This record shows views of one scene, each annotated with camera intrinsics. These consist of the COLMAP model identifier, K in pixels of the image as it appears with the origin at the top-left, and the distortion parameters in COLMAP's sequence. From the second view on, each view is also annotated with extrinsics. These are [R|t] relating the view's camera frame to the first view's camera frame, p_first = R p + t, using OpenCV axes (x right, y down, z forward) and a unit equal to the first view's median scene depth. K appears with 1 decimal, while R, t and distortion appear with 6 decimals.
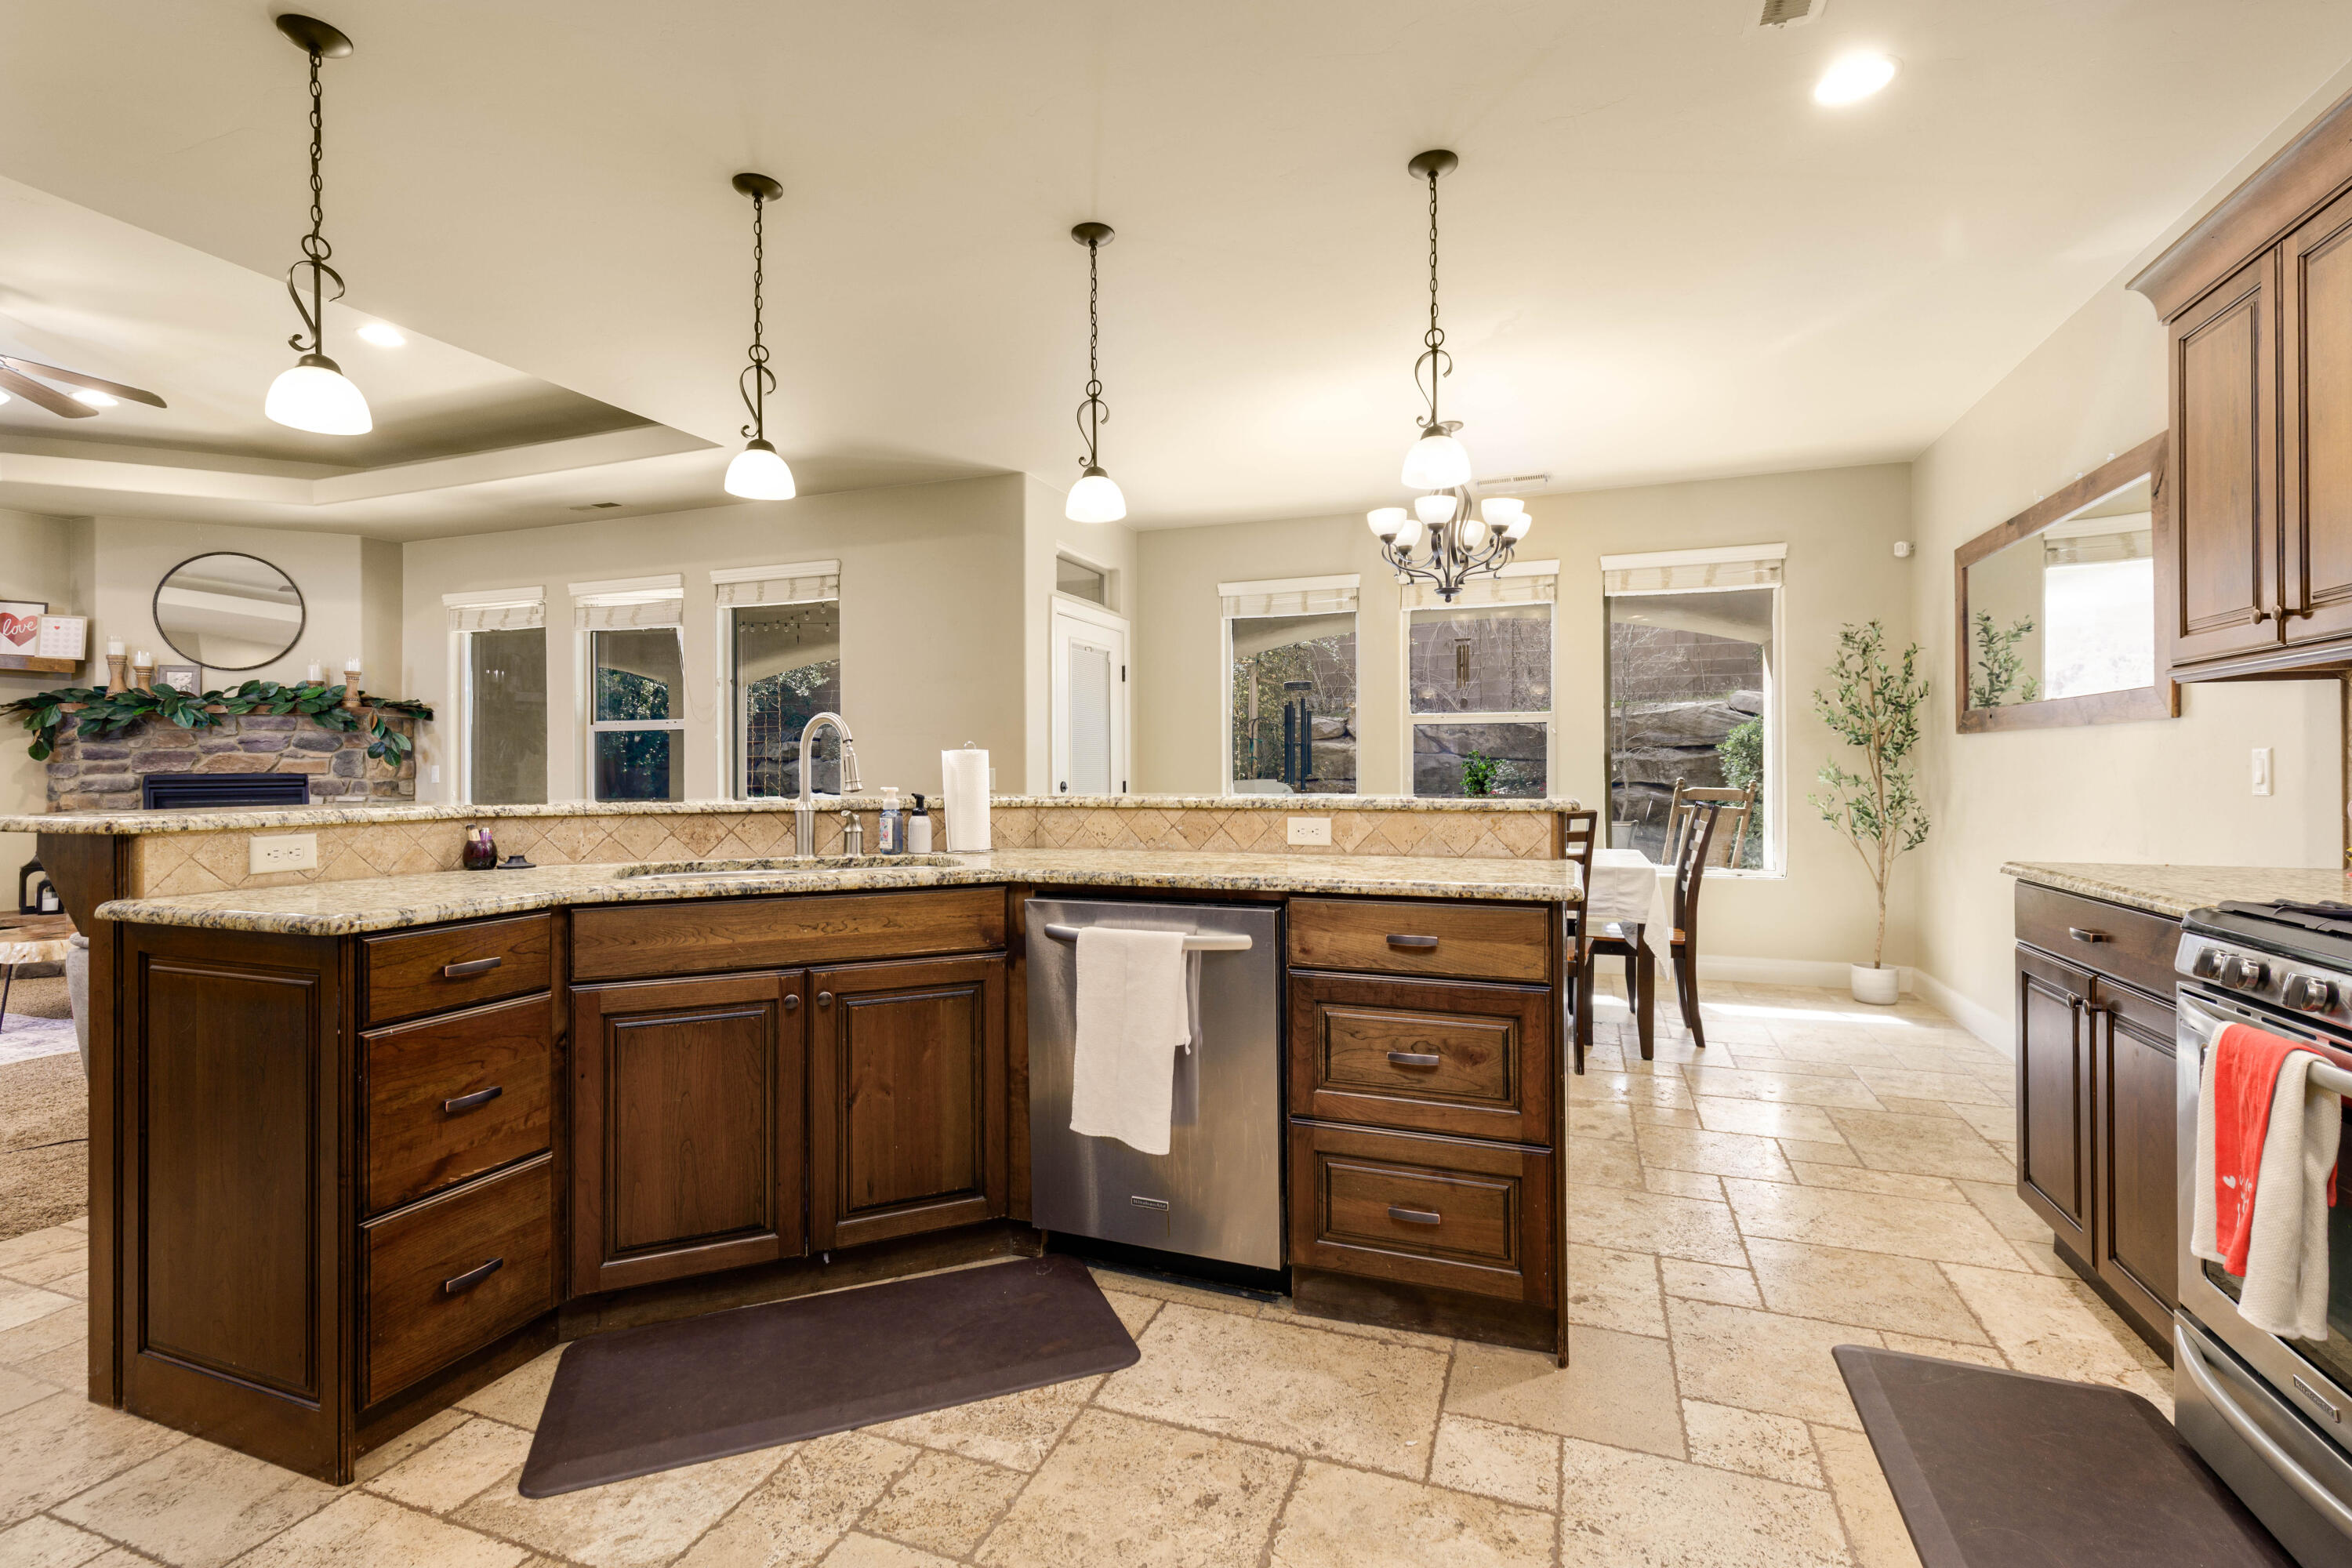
lens RADIAL K [[1060.6, 0, 1175.7], [0, 1060.6, 768.3], [0, 0, 1]] dist [0.007955, -0.000490]
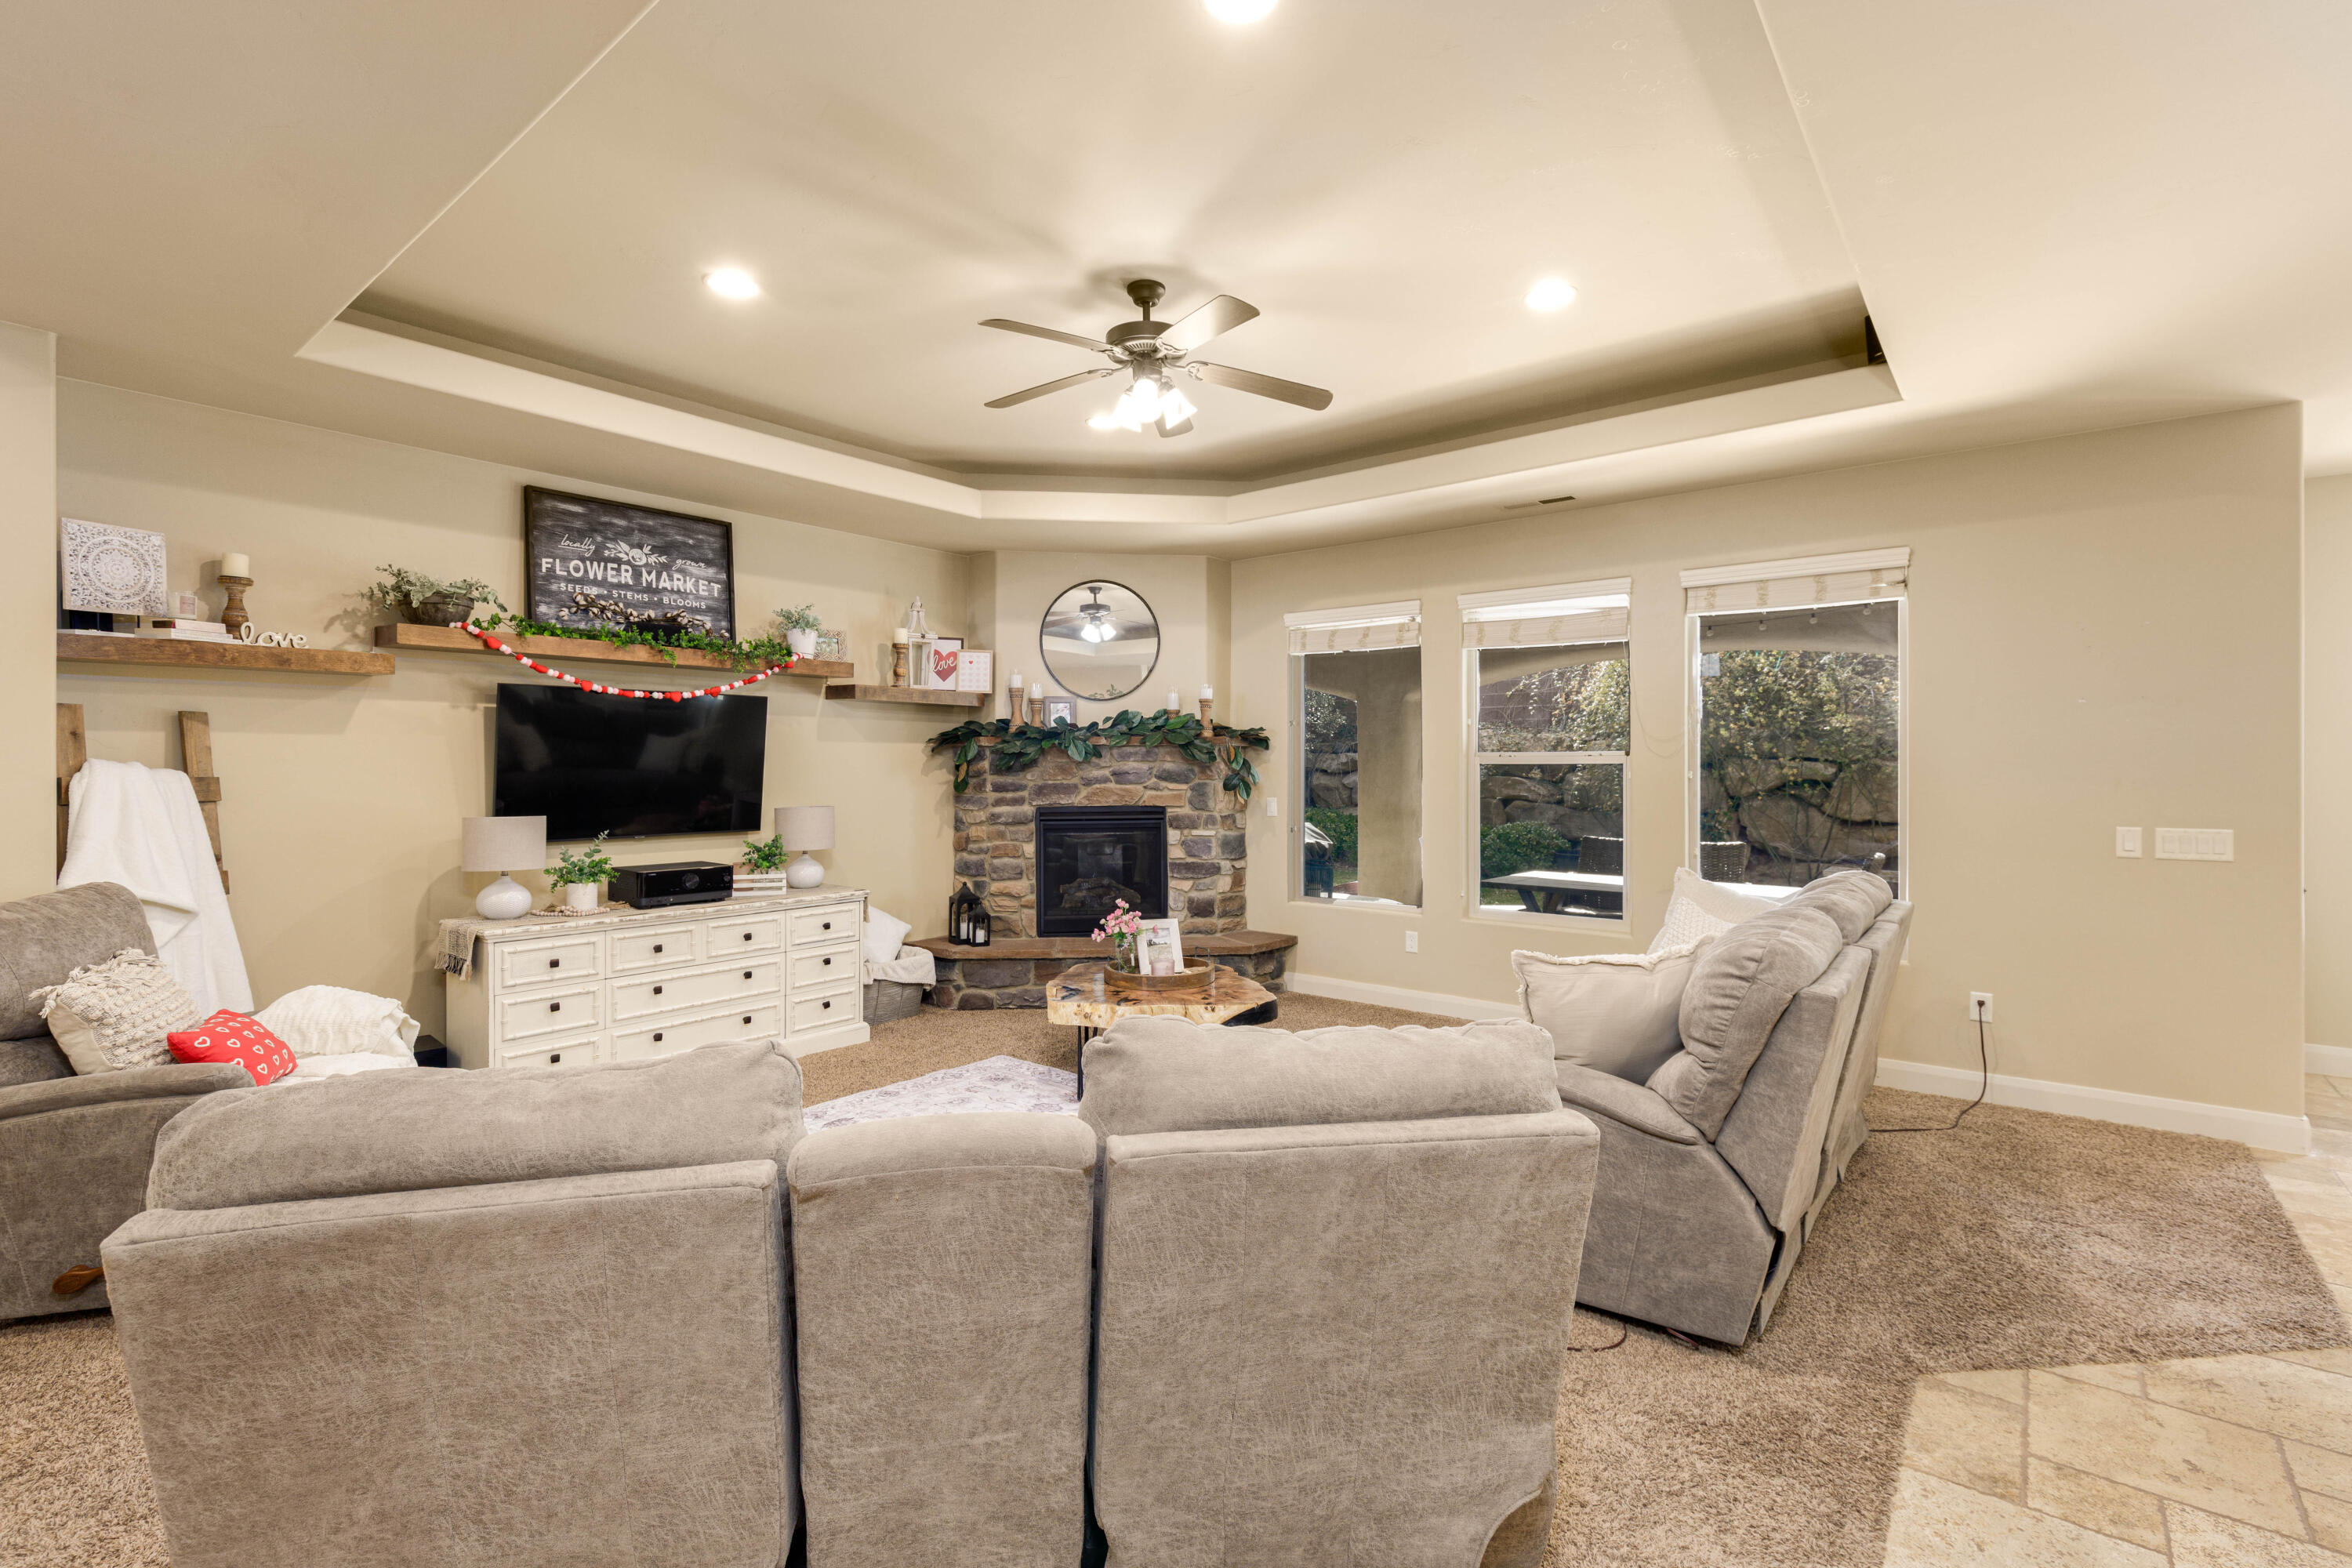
lens RADIAL K [[1060.6, 0, 1182.7], [0, 1060.6, 773.4], [0, 0, 1]] dist [0.007955, -0.000490]
pose [[0.948738, 0.008229, -0.315957, -0.520929], [-0.006101, 0.999952, 0.007724, -0.033671], [0.316006, -0.005401, 0.948742, 0.100804]]
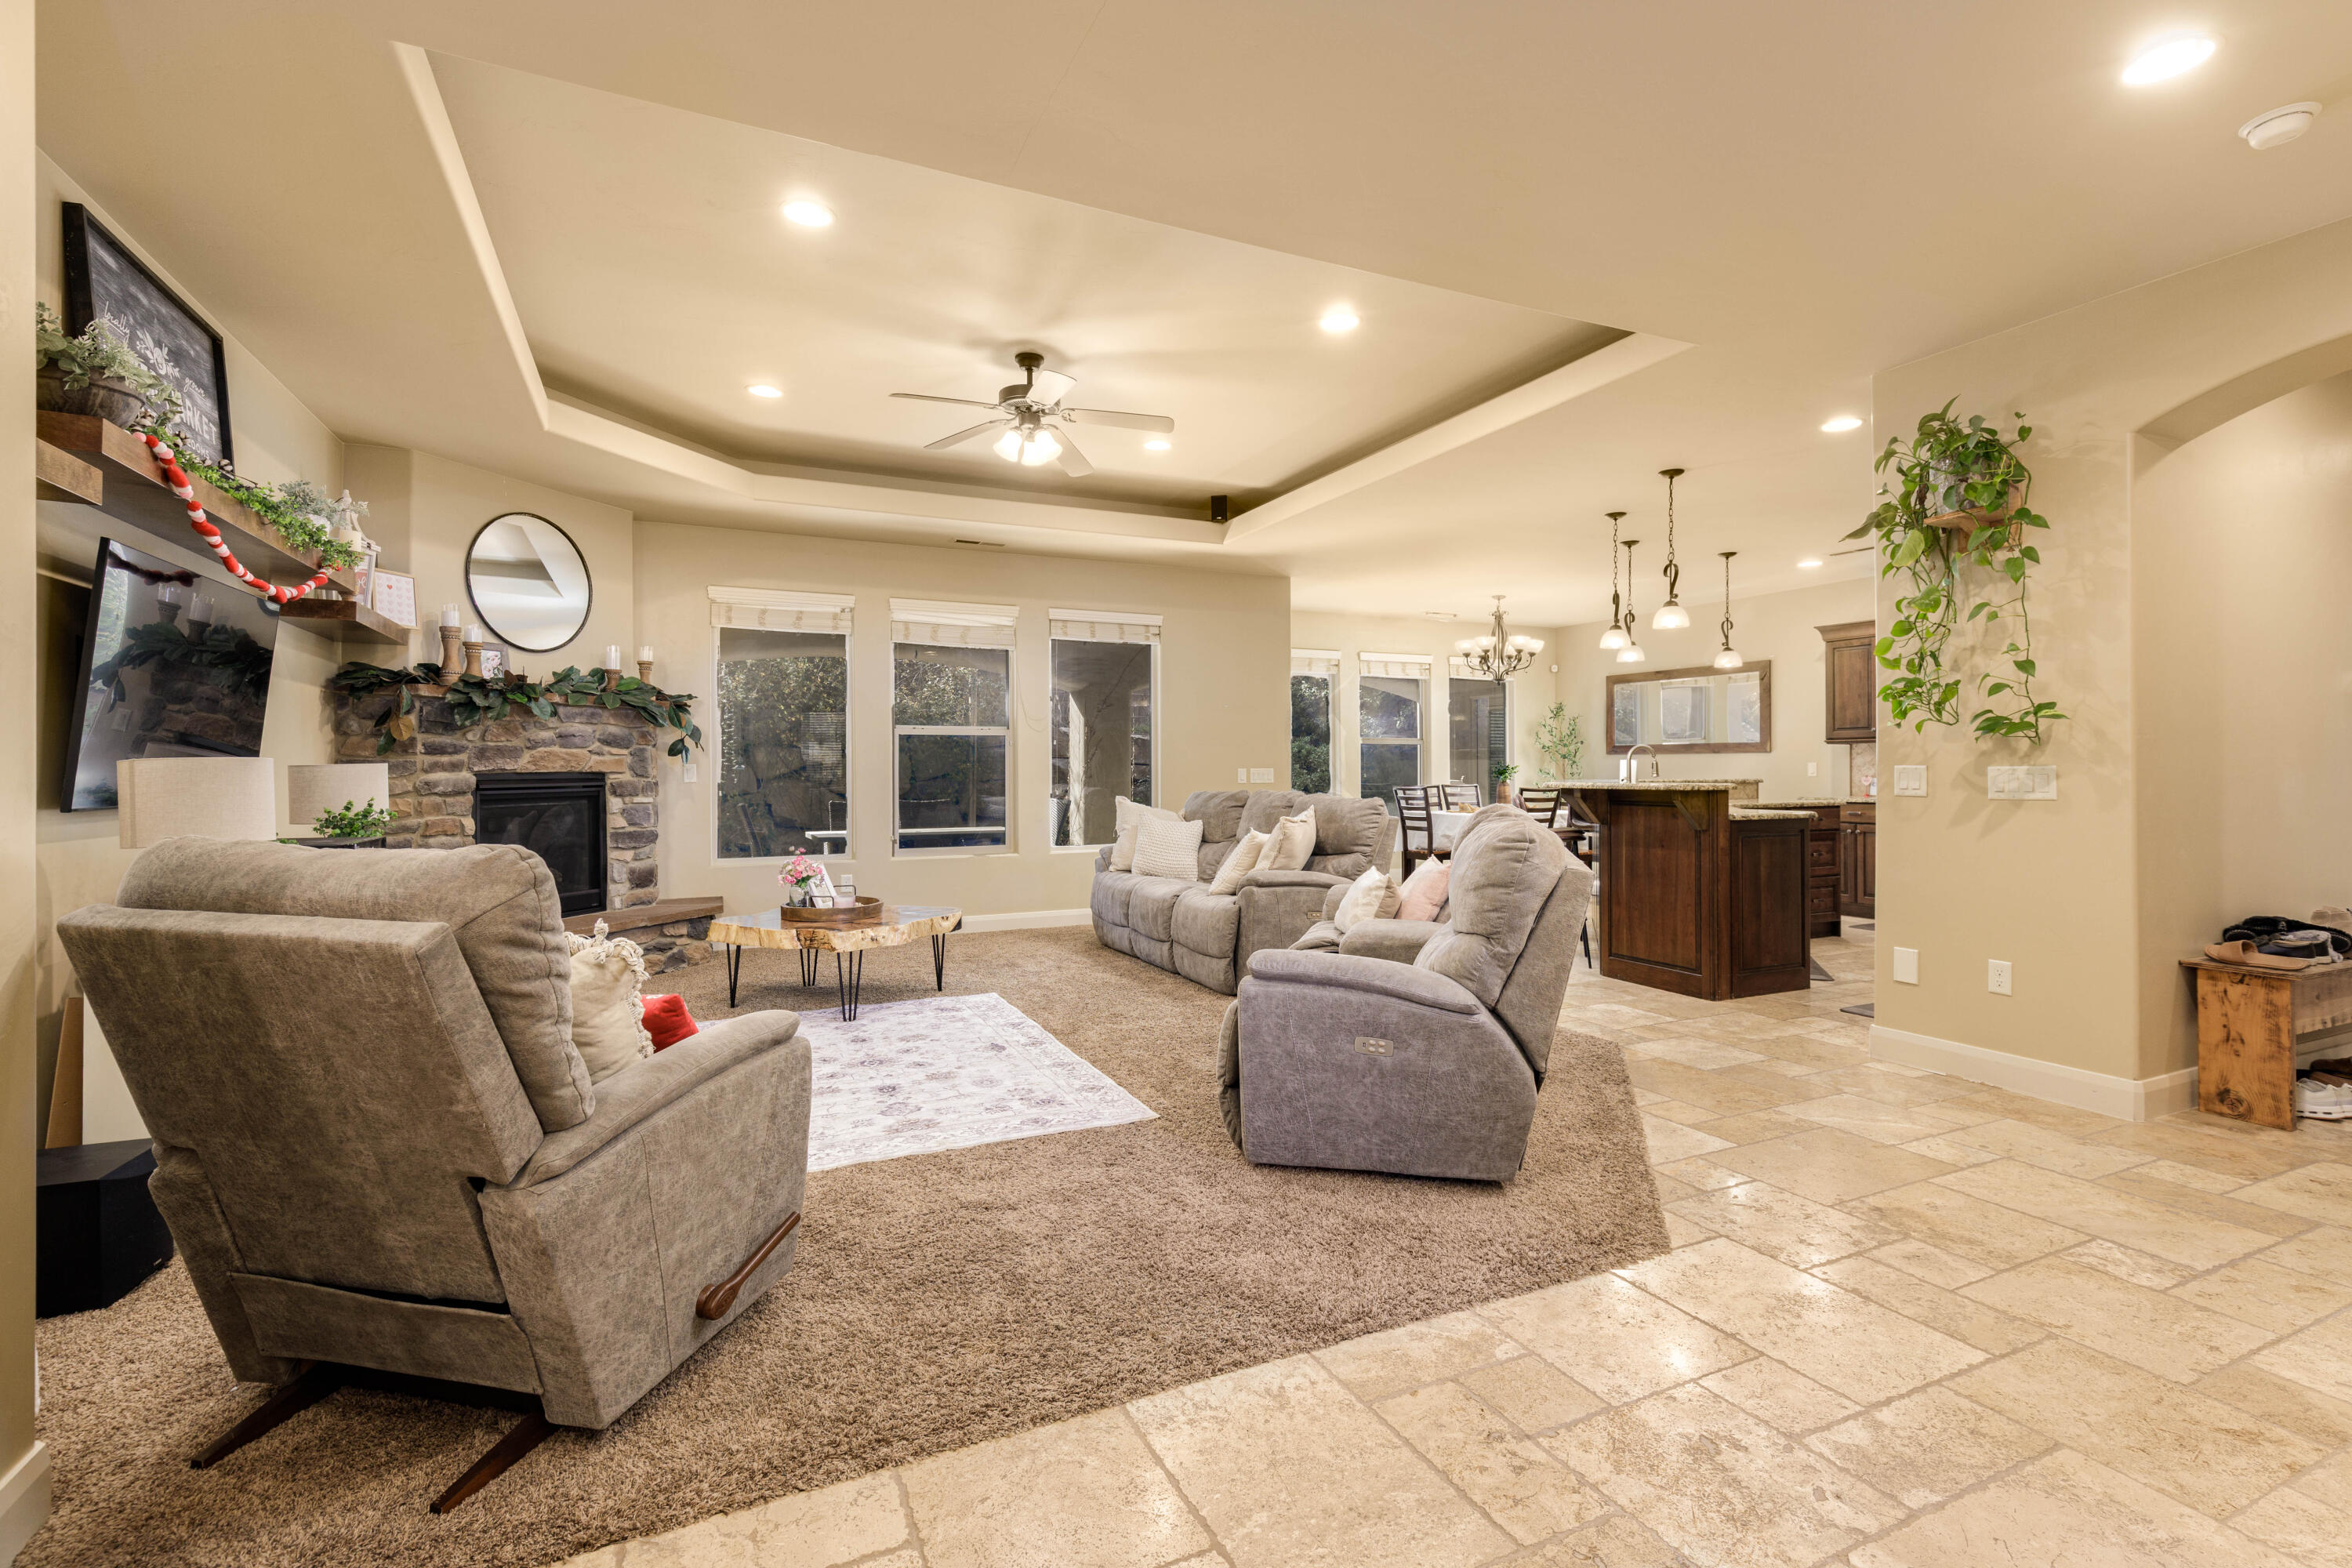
lens RADIAL K [[1060.6, 0, 1169.6], [0, 1060.6, 772.7], [0, 0, 1]] dist [0.007955, -0.000490]
pose [[0.699305, 0.000873, 0.714823, -1.174664], [-0.001056, 0.999999, -0.000188, 0.005054], [-0.714823, -0.000623, 0.699305, 0.037986]]
